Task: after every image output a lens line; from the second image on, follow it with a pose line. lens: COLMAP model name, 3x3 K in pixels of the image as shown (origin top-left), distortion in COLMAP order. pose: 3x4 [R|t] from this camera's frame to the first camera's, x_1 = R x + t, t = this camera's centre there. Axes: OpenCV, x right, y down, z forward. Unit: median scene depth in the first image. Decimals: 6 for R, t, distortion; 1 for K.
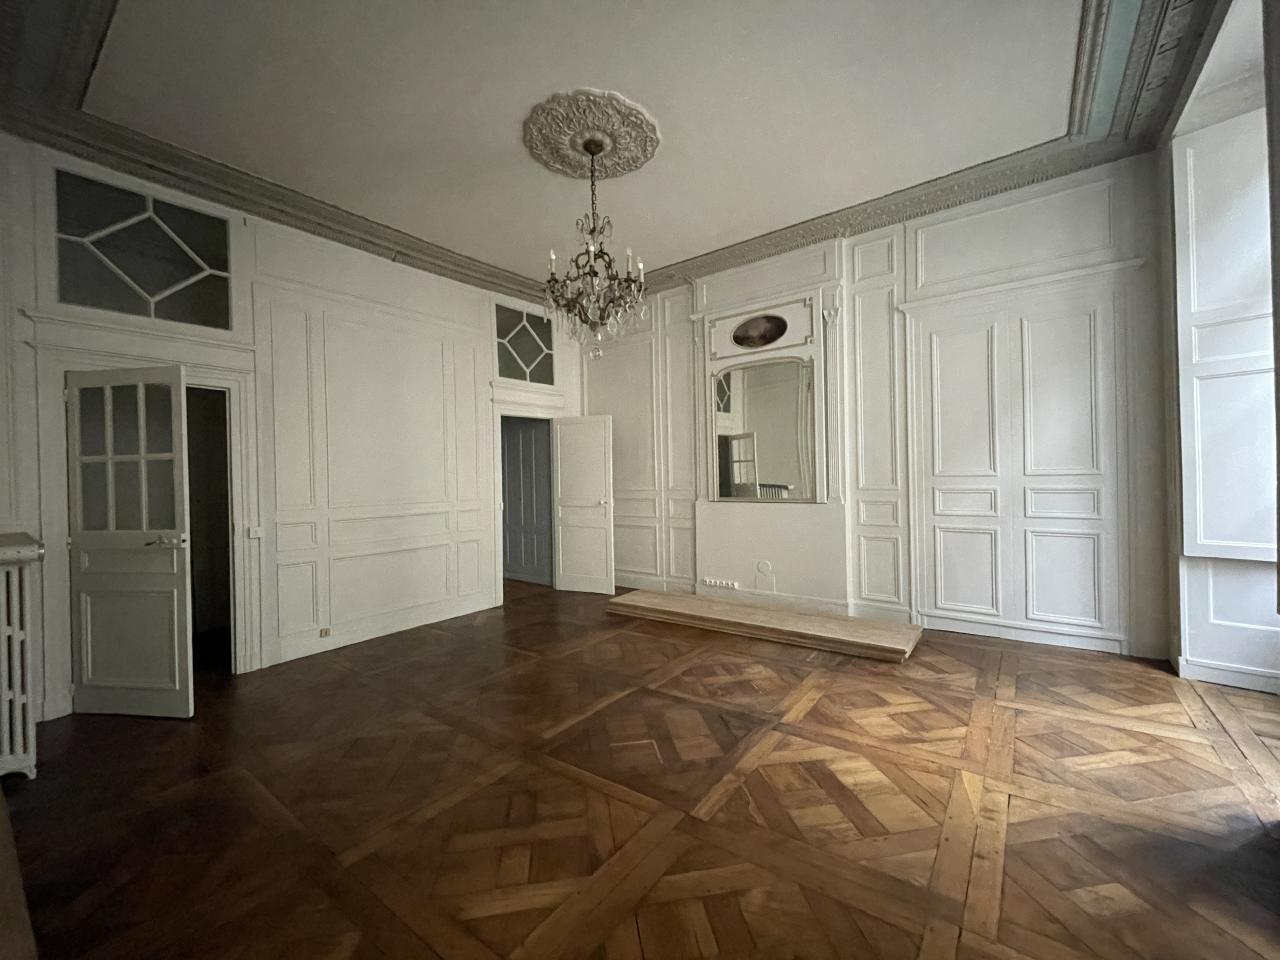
lens RADIAL K [[509.1, 0, 639.5], [0, 509.1, 477.3], [0, 0, 1]] dist [0.000007, 0.000011]
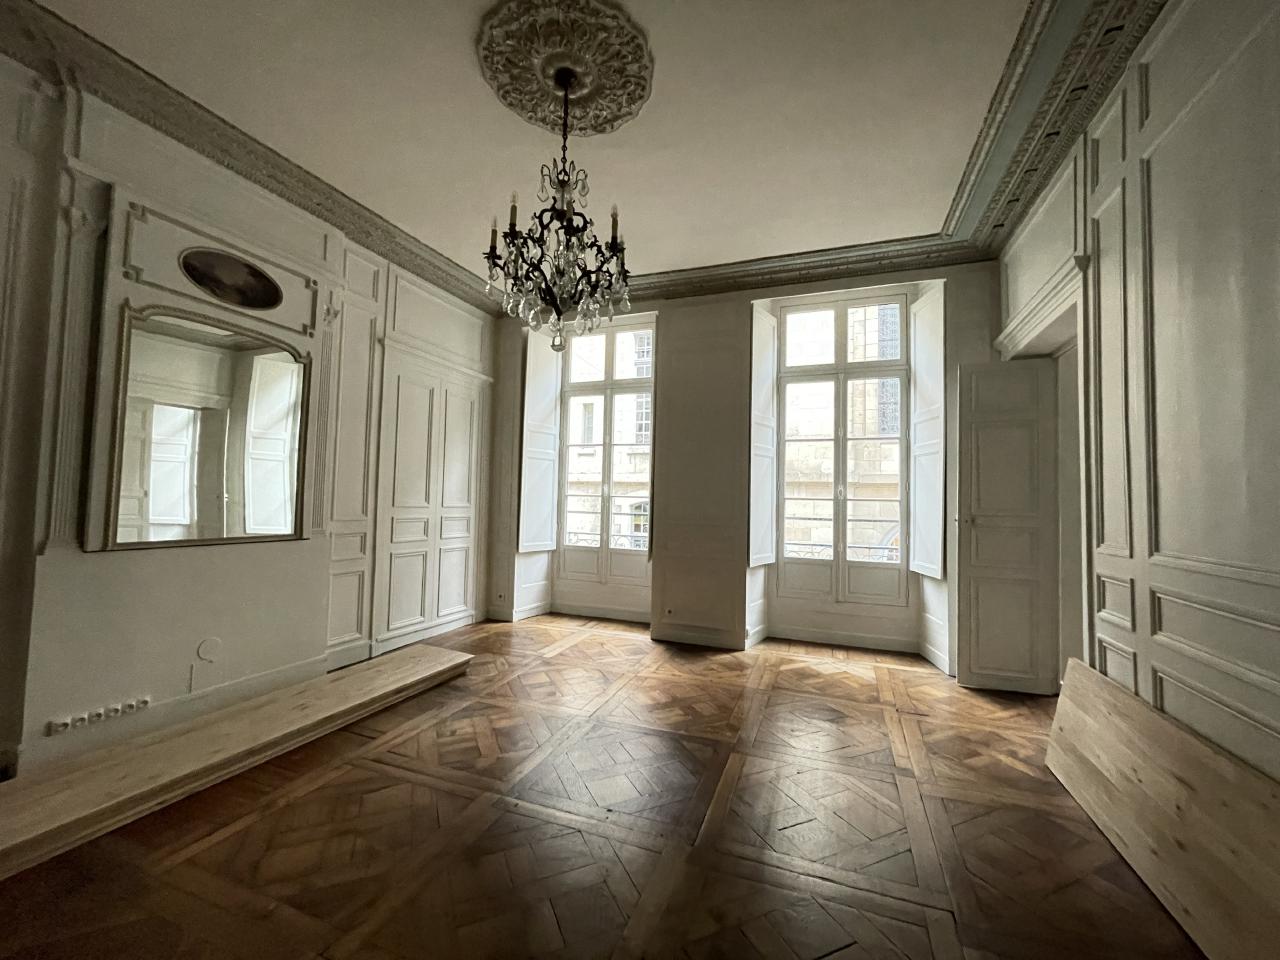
lens RADIAL K [[621.7, 0, 545.1], [0, 621.7, 457.0], [0, 0, 1]] dist [0.001150, 0.000155]
pose [[-0.253295, 0.087086, 0.963461, -0.797370], [-0.007880, 0.995721, -0.092074, 0.012730], [-0.967357, -0.030914, -0.251525, 1.043419]]
